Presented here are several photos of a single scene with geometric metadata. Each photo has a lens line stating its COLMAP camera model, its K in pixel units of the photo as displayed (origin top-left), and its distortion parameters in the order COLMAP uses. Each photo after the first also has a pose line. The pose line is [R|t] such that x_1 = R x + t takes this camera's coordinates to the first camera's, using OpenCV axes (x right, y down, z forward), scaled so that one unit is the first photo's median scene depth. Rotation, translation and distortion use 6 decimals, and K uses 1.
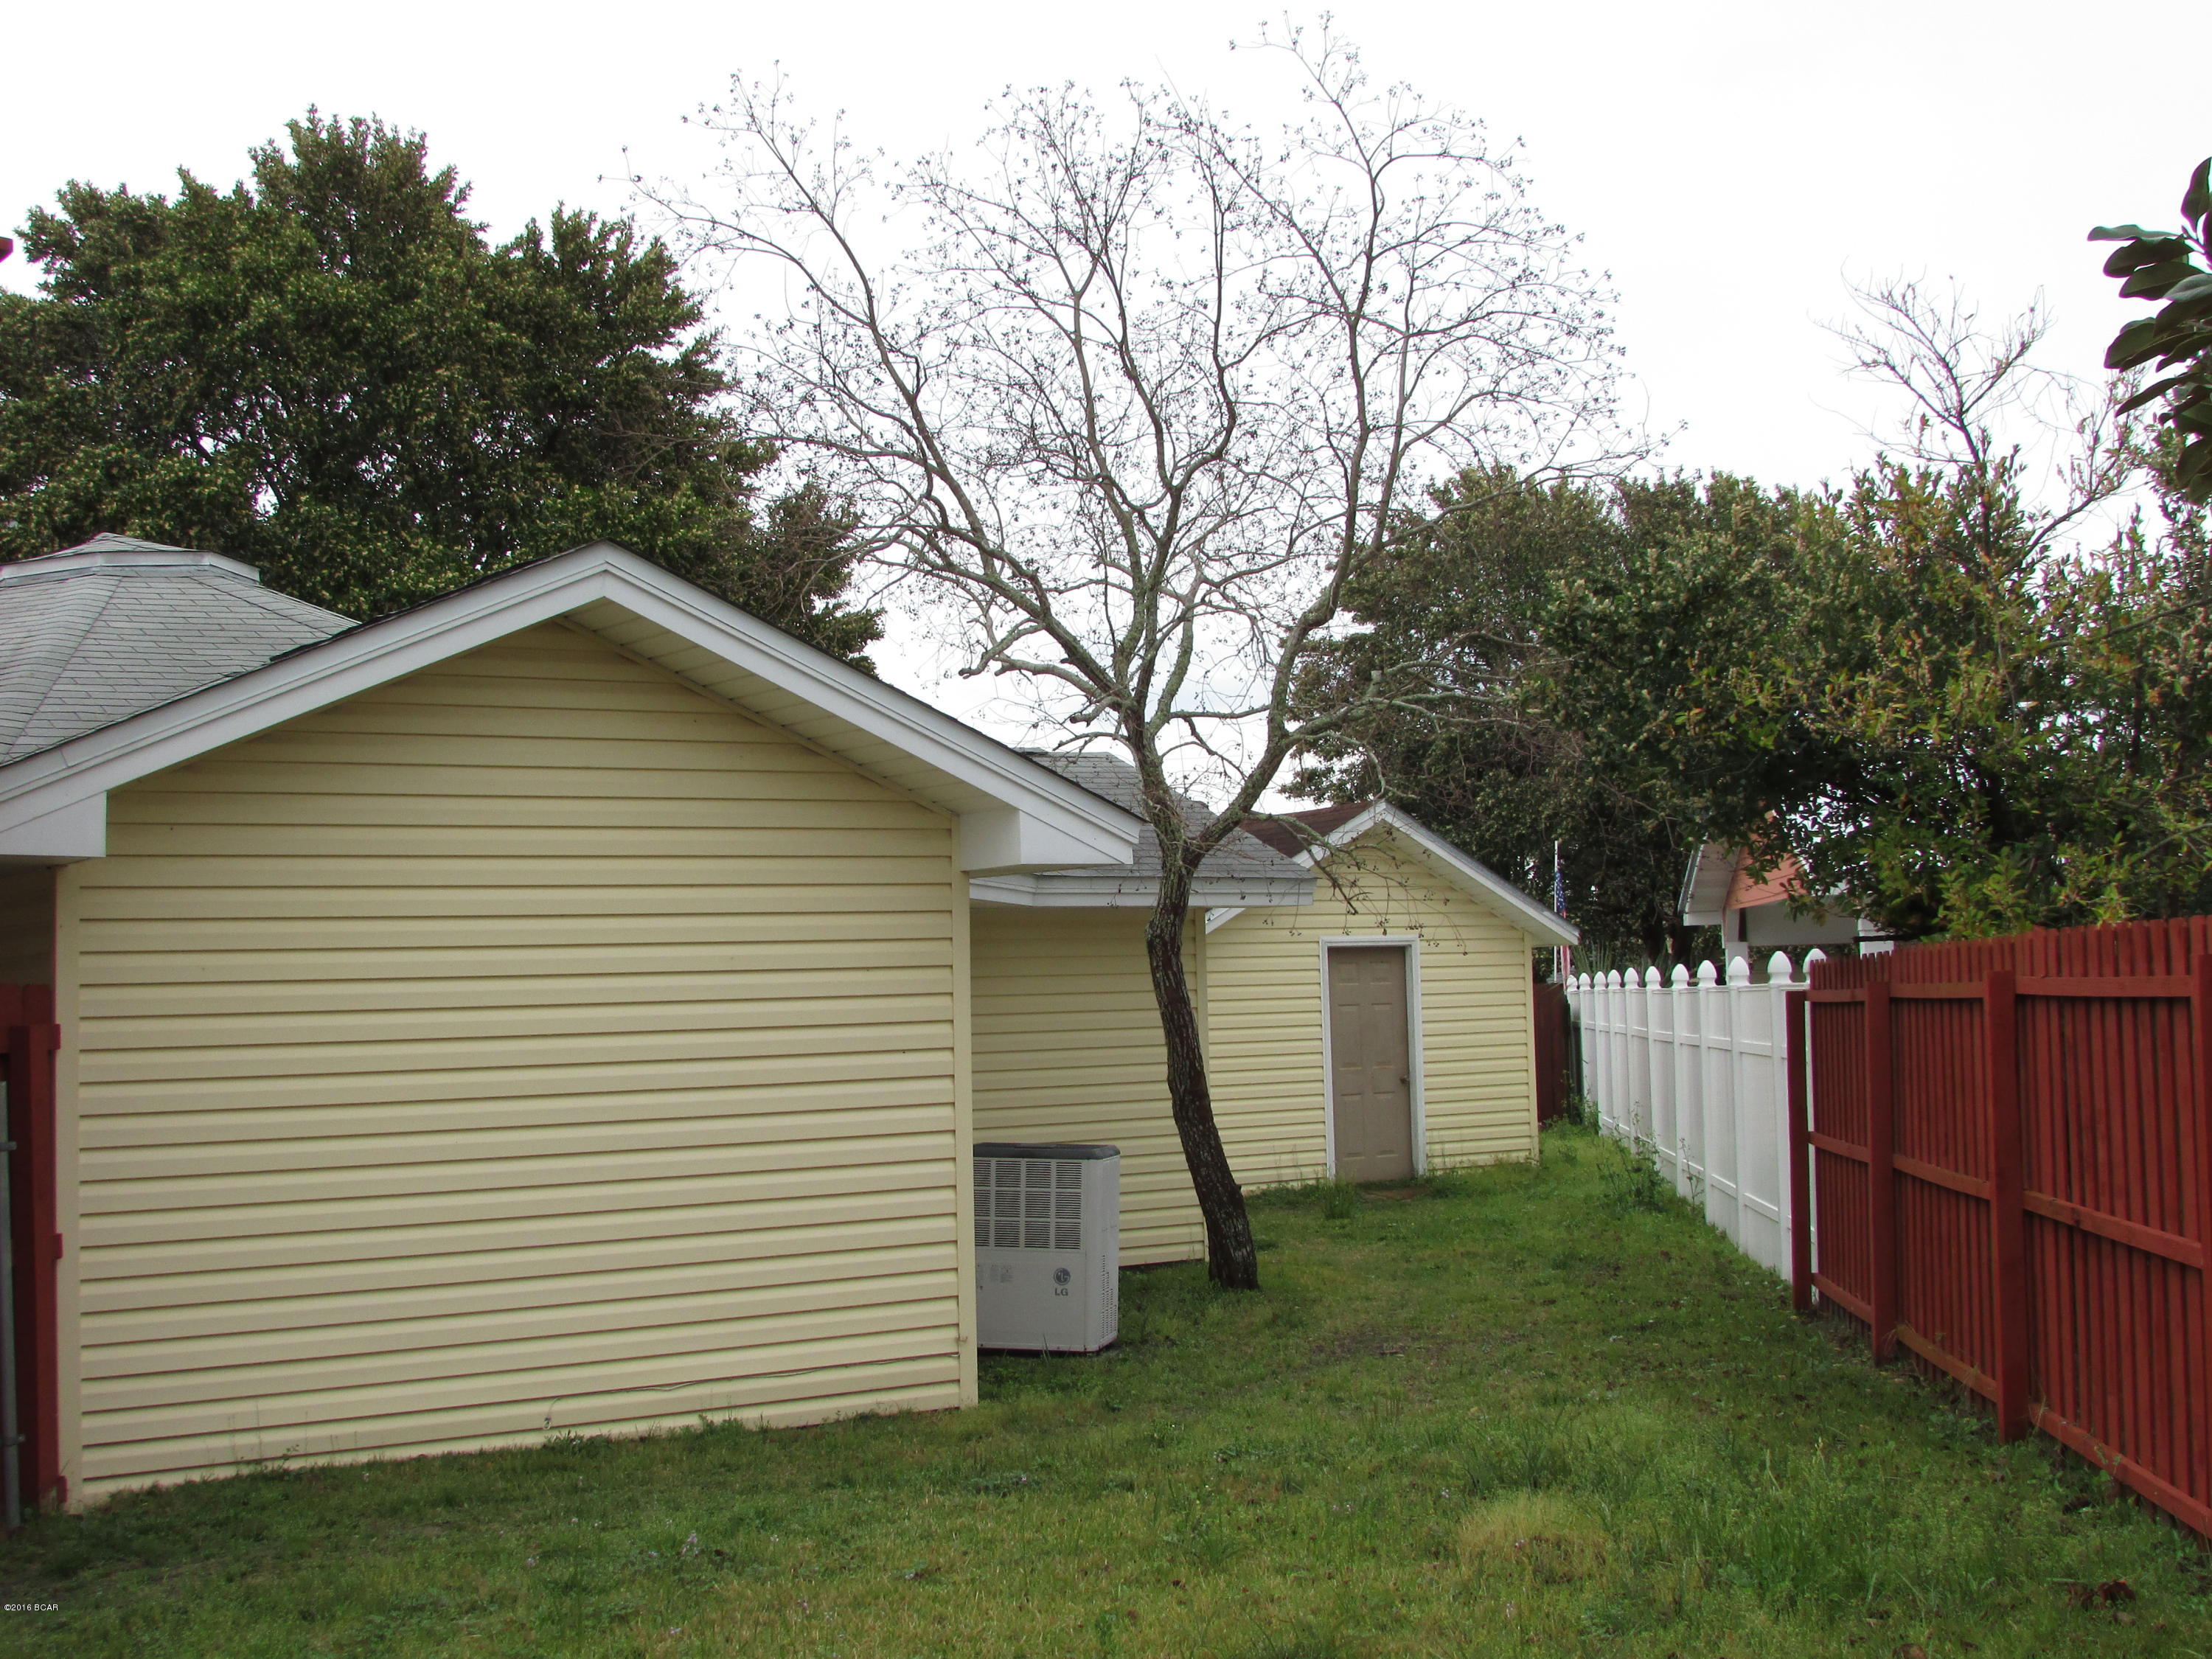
lens RADIAL K [[2764.1, 0, 1106.0], [0, 2764.1, 829.5], [0, 0, 1]] dist [-0.068293, 0.045514]
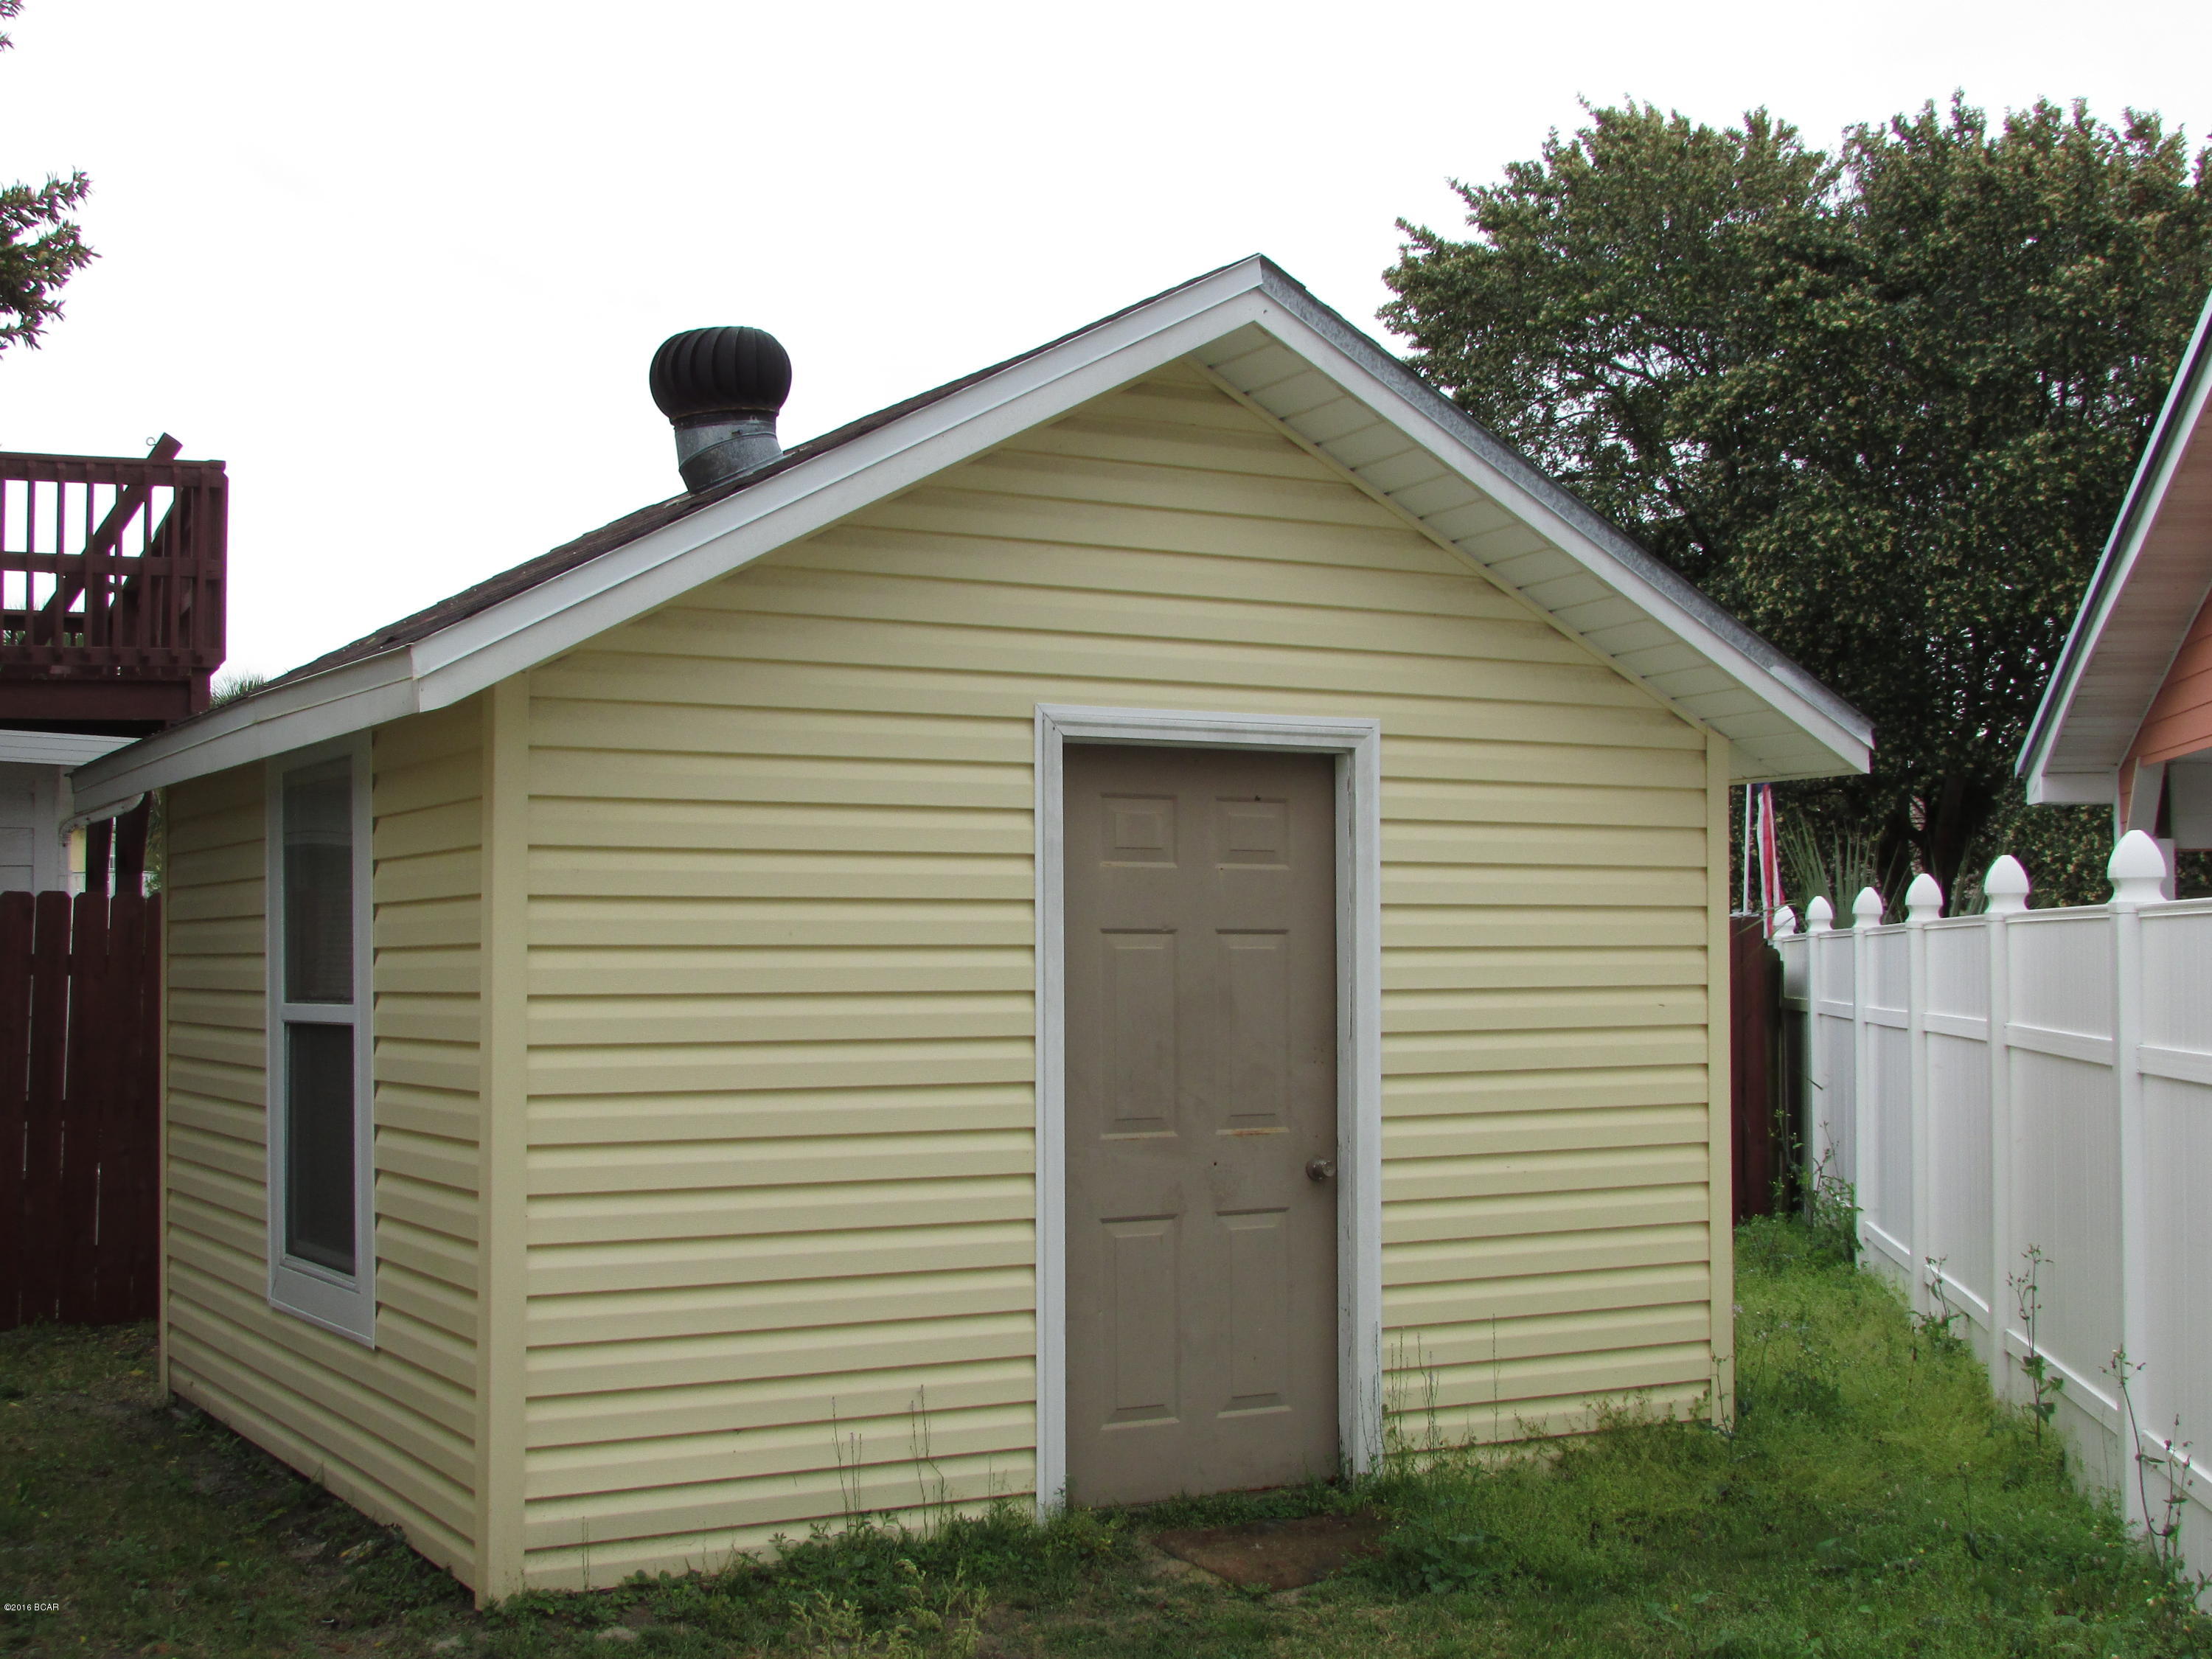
lens RADIAL K [[2764.1, 0, 1106.0], [0, 2764.1, 829.5], [0, 0, 1]] dist [-0.068293, 0.045514]
pose [[0.998329, 0.022505, -0.053231, 0.098409], [-0.021763, 0.999658, 0.014482, 0.046606], [0.053539, -0.013300, 0.998477, 0.672419]]
